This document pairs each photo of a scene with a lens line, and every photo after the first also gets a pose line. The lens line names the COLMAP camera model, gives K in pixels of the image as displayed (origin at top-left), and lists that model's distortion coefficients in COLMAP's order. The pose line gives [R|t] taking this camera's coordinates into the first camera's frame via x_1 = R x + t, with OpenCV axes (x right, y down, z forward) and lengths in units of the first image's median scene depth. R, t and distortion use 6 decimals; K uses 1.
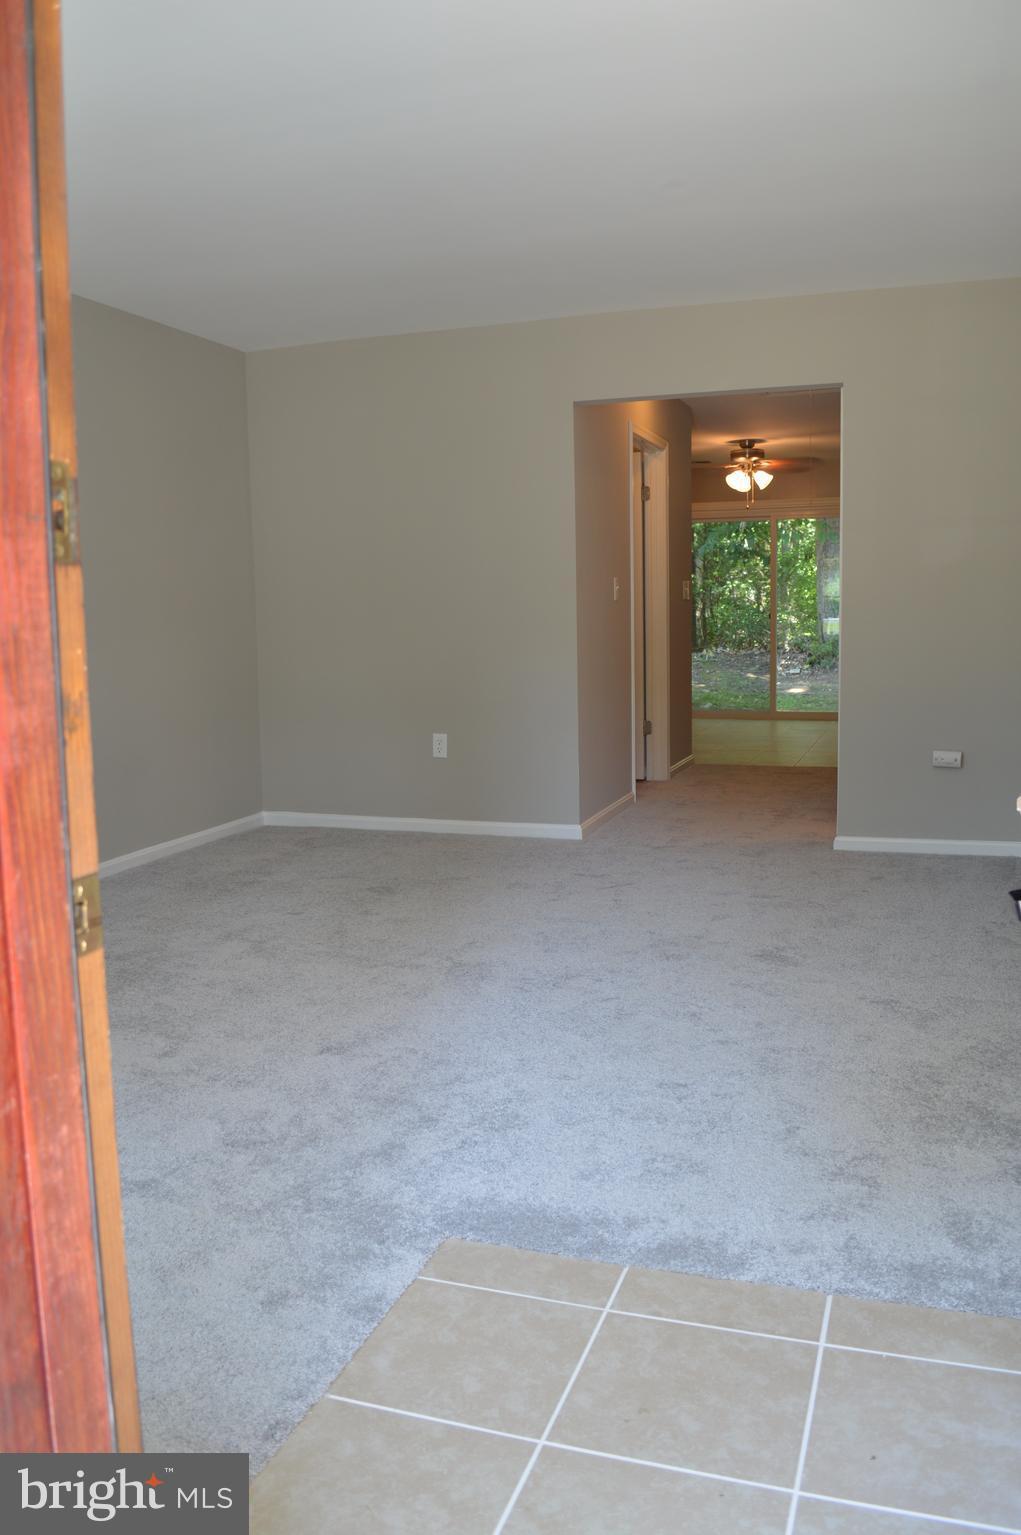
lens RADIAL K [[1224.3, 0, 512.3], [0, 1224.3, 766.7], [0, 0, 1]] dist [-0.086468, 0.016725]
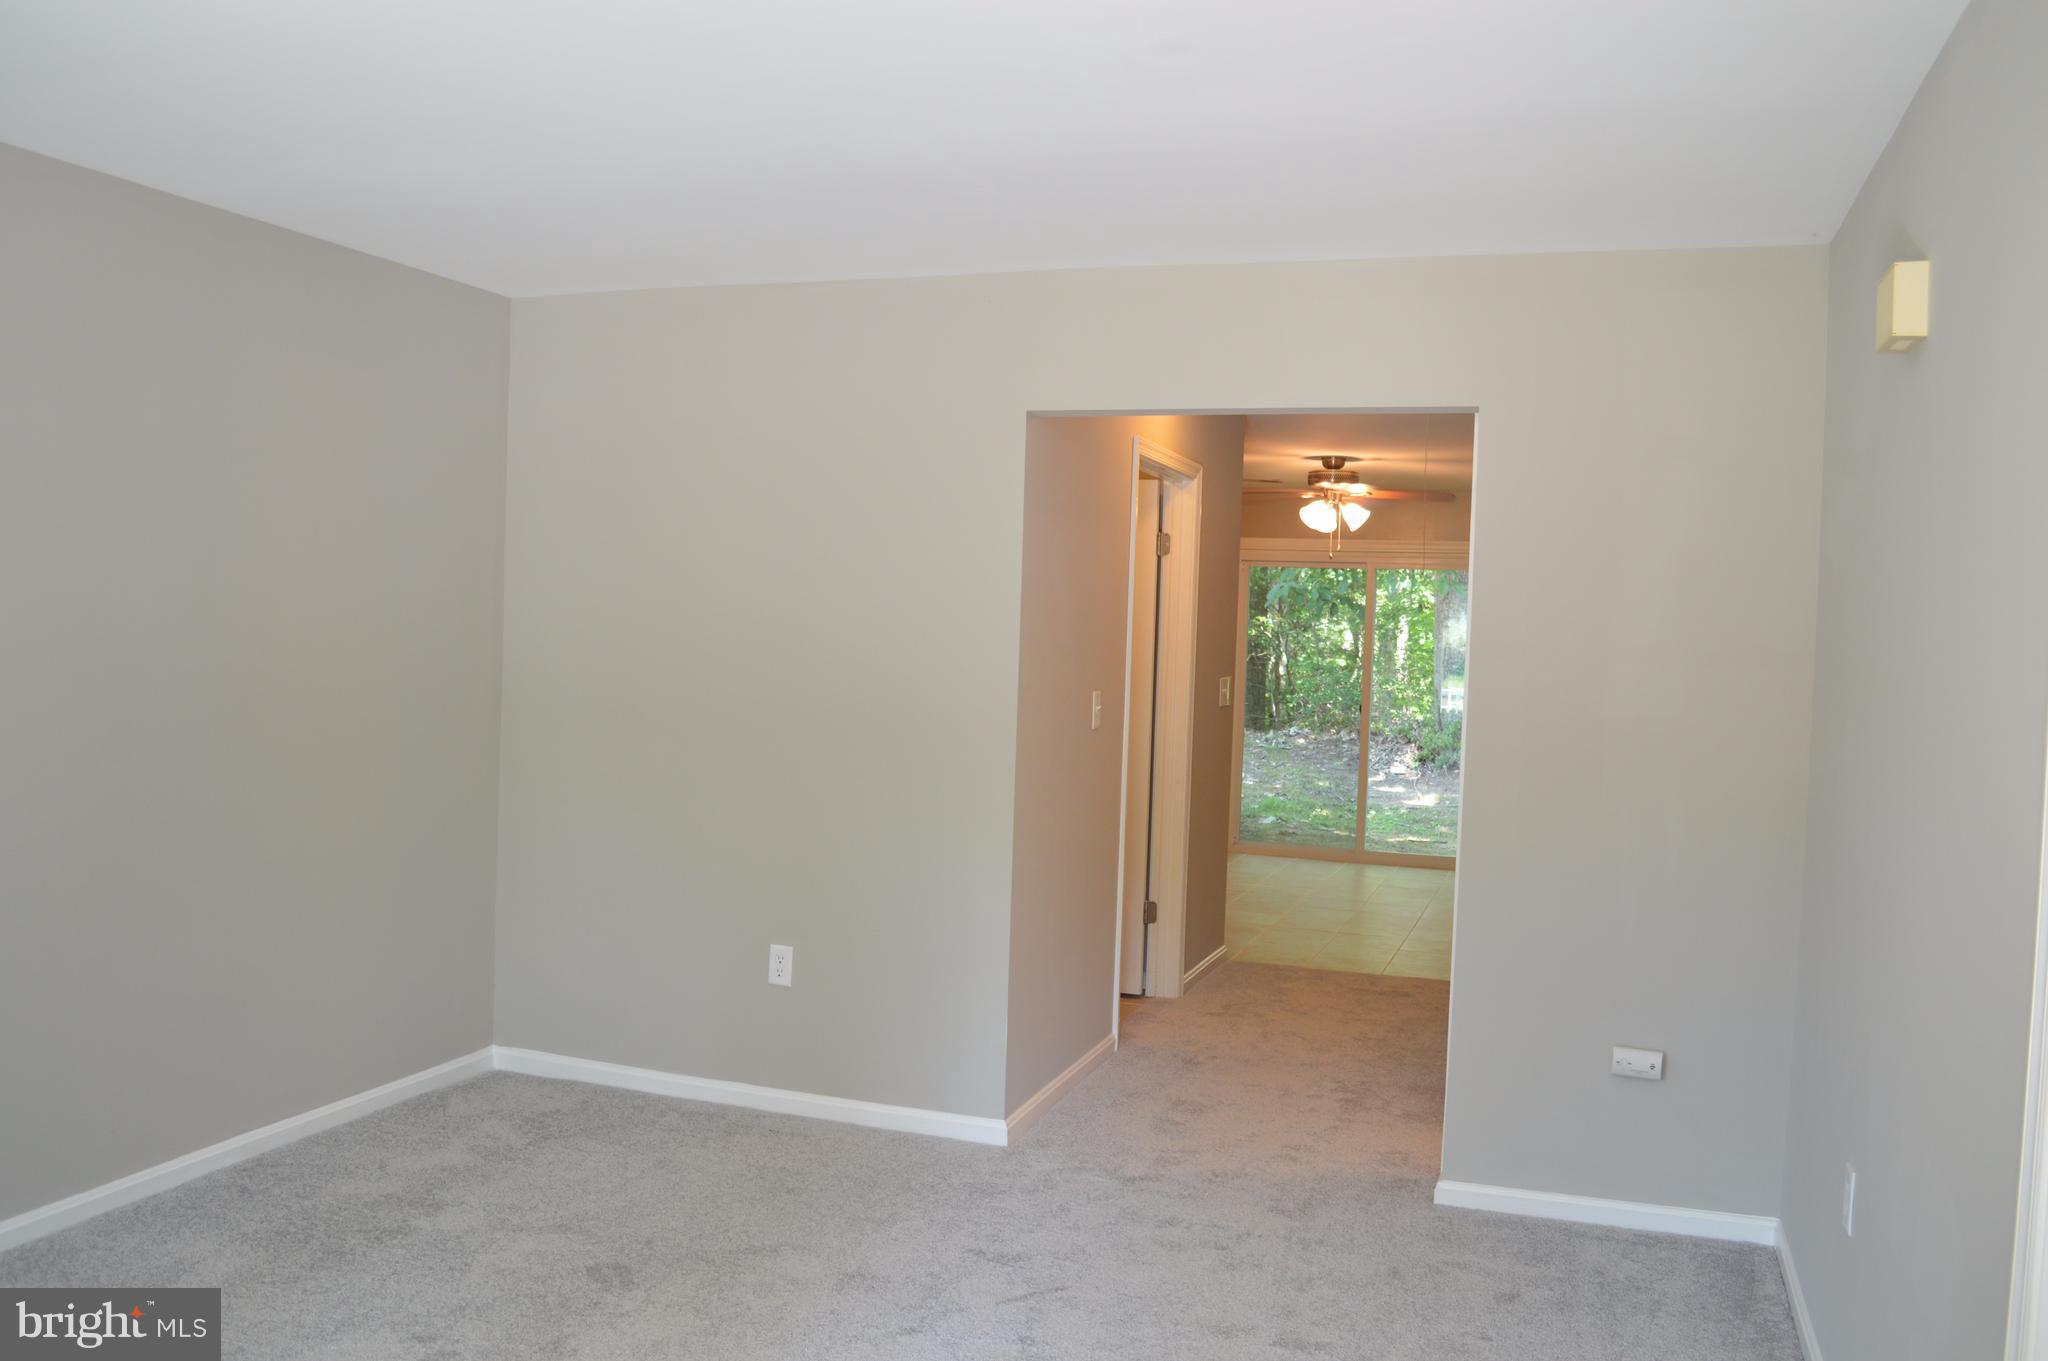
lens RADIAL K [[1633.5, 0, 1031.1], [0, 1633.5, 682.4], [0, 0, 1]] dist [-0.086468, 0.016725]
pose [[0.998593, 0.053027, 0.000716, 0.038353], [-0.052716, 0.994029, -0.095538, -0.059479], [-0.005778, 0.095366, 0.995426, 0.139607]]
